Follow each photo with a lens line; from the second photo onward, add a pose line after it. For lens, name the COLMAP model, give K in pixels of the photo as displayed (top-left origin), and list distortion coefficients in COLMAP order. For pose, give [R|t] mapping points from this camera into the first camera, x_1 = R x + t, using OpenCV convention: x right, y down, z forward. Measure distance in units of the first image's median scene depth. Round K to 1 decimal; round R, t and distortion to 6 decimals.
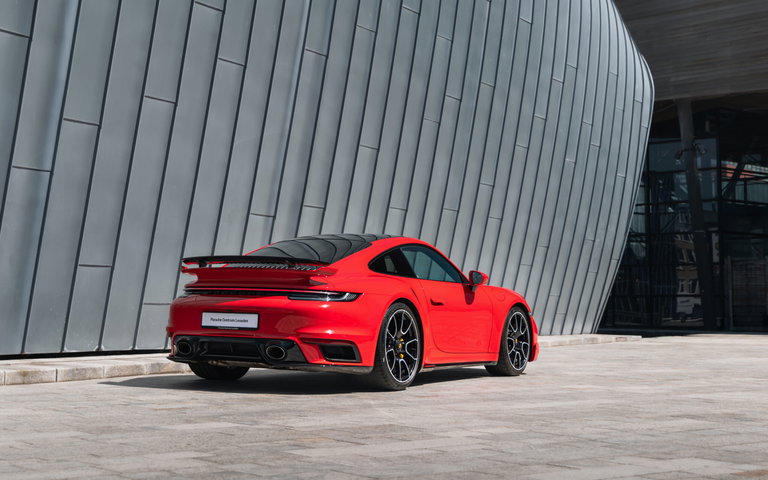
lens RADIAL K [[1152.3, 0, 384.0], [0, 1152.3, 240.0], [0, 0, 1]] dist [0.005486, -0.031991]
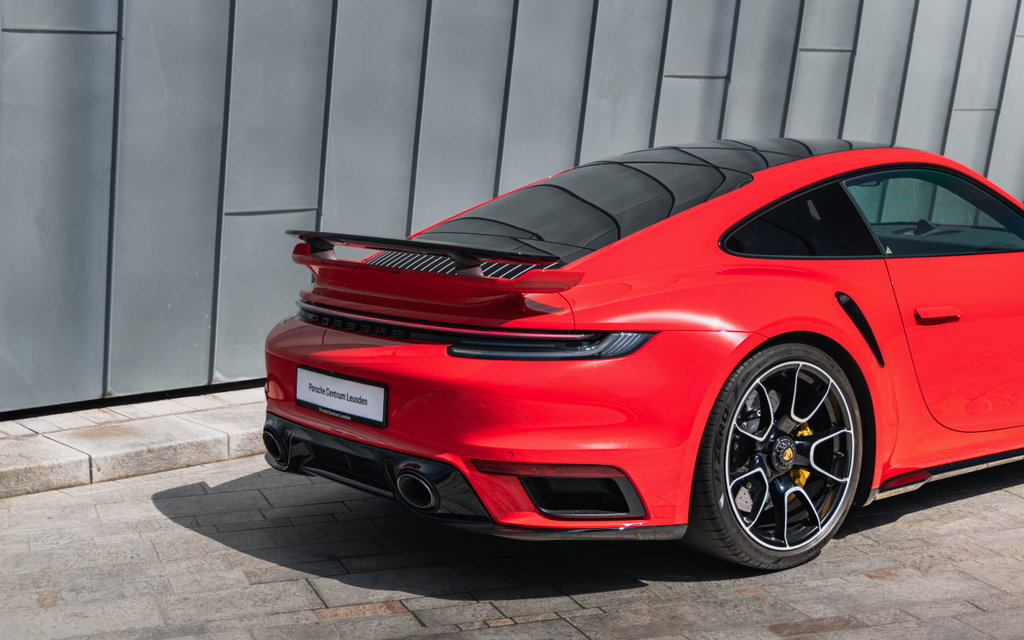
lens RADIAL K [[1536.4, 0, 512.0], [0, 1536.4, 320.0], [0, 0, 1]] dist [0.005486, -0.031991]
pose [[0.924106, 0.018235, -0.381702, 0.121513], [0.043769, 0.987236, 0.153129, -0.034532], [0.379623, -0.158214, 0.911513, 0.493996]]
